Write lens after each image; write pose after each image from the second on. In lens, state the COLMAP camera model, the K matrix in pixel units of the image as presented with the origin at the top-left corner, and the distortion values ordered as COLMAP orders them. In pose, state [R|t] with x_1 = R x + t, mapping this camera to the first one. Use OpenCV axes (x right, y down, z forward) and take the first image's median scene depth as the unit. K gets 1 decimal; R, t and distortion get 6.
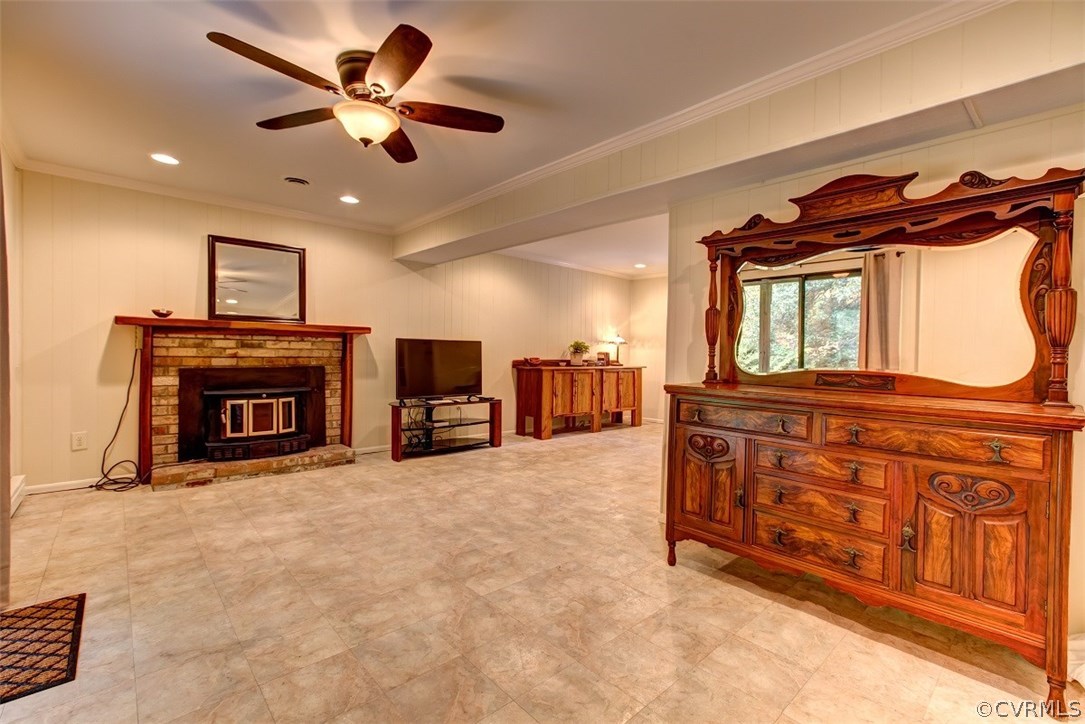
lens RADIAL K [[482.6, 0, 537.1], [0, 482.6, 355.6], [0, 0, 1]] dist [-0.022690, 0.011159]
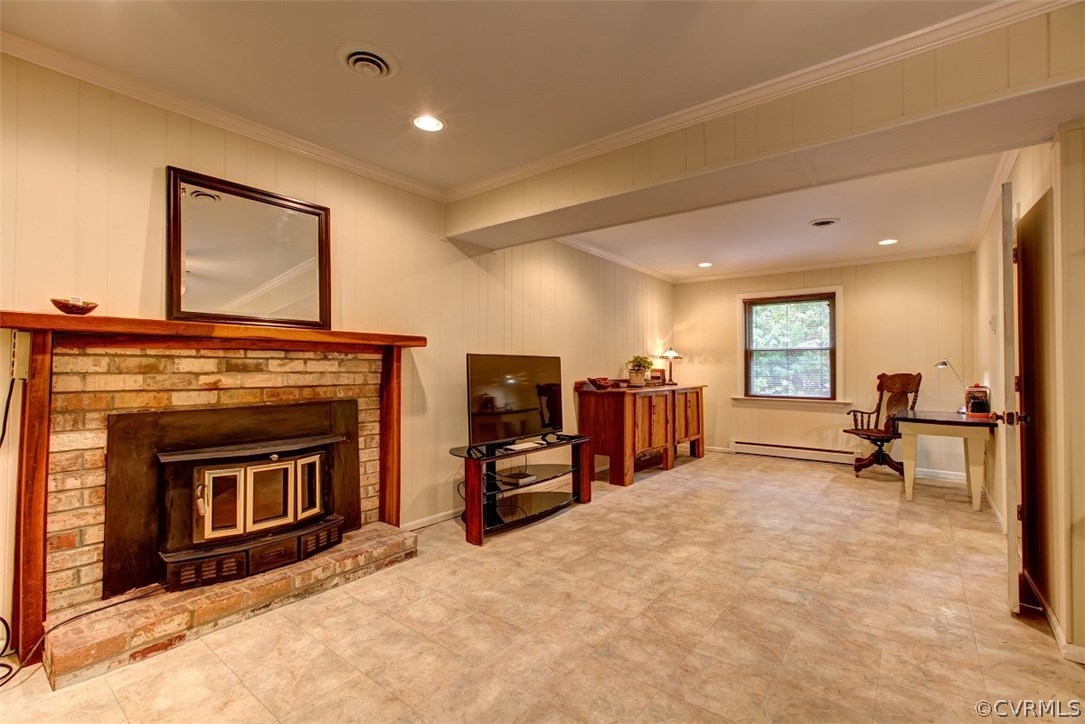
lens RADIAL K [[482.6, 0, 539.7], [0, 482.6, 356.2], [0, 0, 1]] dist [-0.022690, 0.011159]
pose [[0.985317, -0.010818, 0.170389, -0.376263], [0.016307, 0.999391, -0.030849, -0.012637], [-0.169952, 0.033174, 0.984894, 0.411848]]
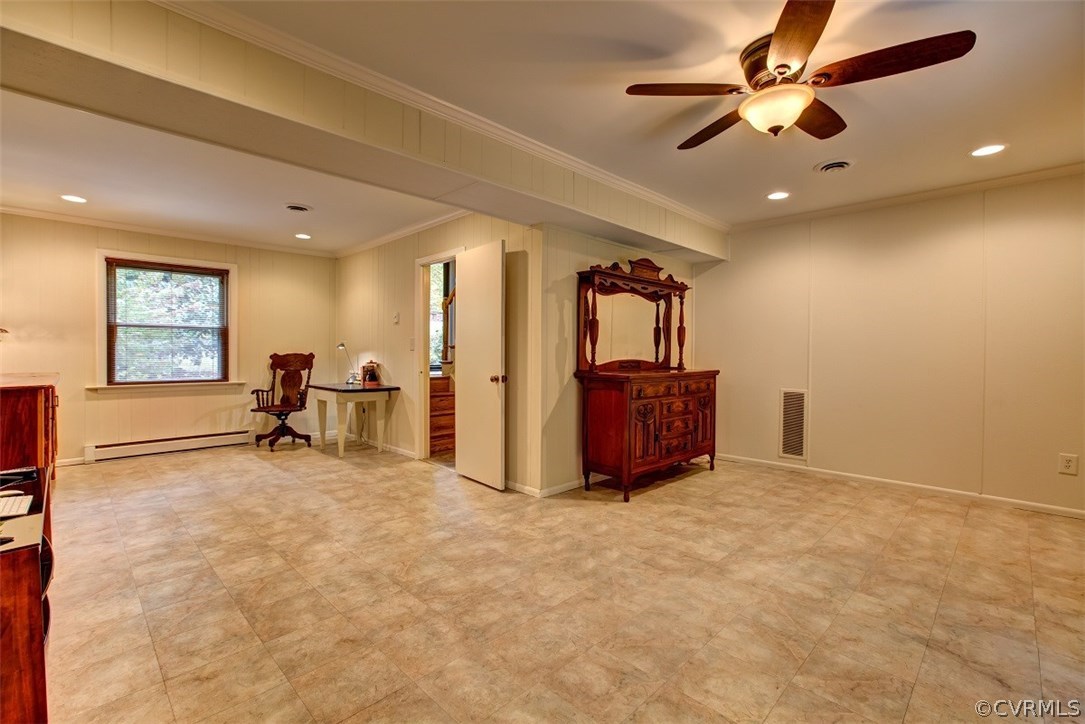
lens RADIAL K [[482.6, 0, 545.0], [0, 482.6, 362.2], [0, 0, 1]] dist [-0.022690, 0.011159]
pose [[-0.060158, -0.038737, 0.997437, -0.700712], [0.001719, 0.999241, 0.038910, -0.019023], [-0.998187, 0.004056, -0.060046, 0.837240]]
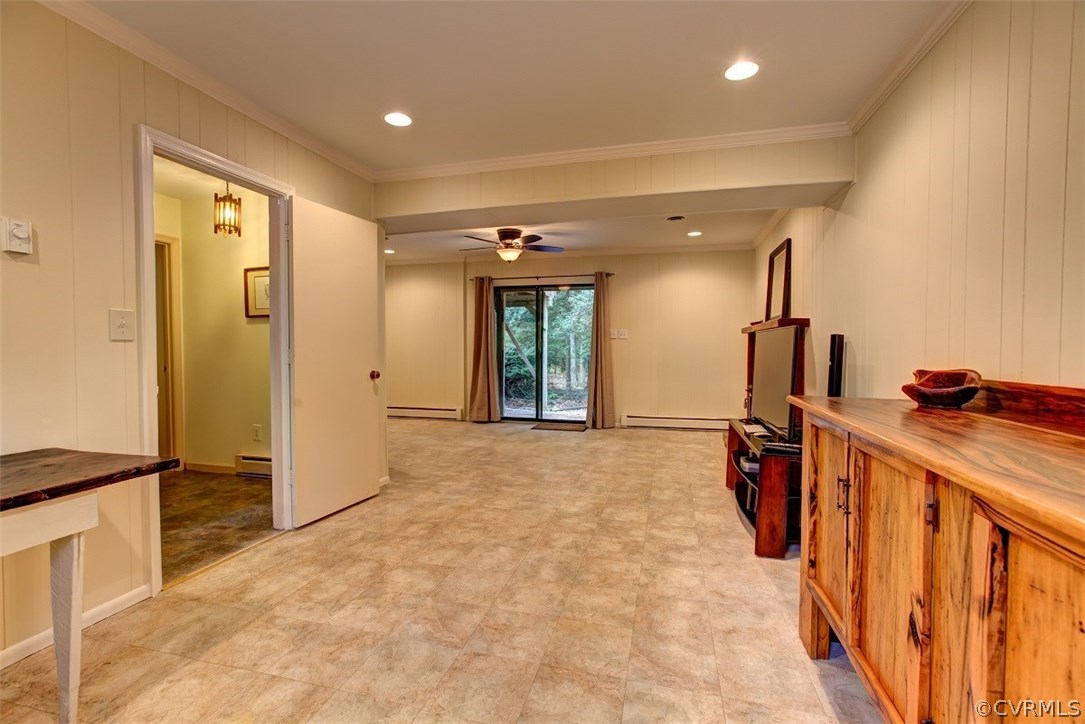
lens RADIAL K [[482.6, 0, 541.8], [0, 482.6, 357.5], [0, 0, 1]] dist [-0.022690, 0.011159]
pose [[-0.833529, -0.009365, -0.552396, 0.479657], [-0.023623, 0.999546, 0.018699, -0.002508], [0.551970, 0.028636, -0.833372, 1.756147]]
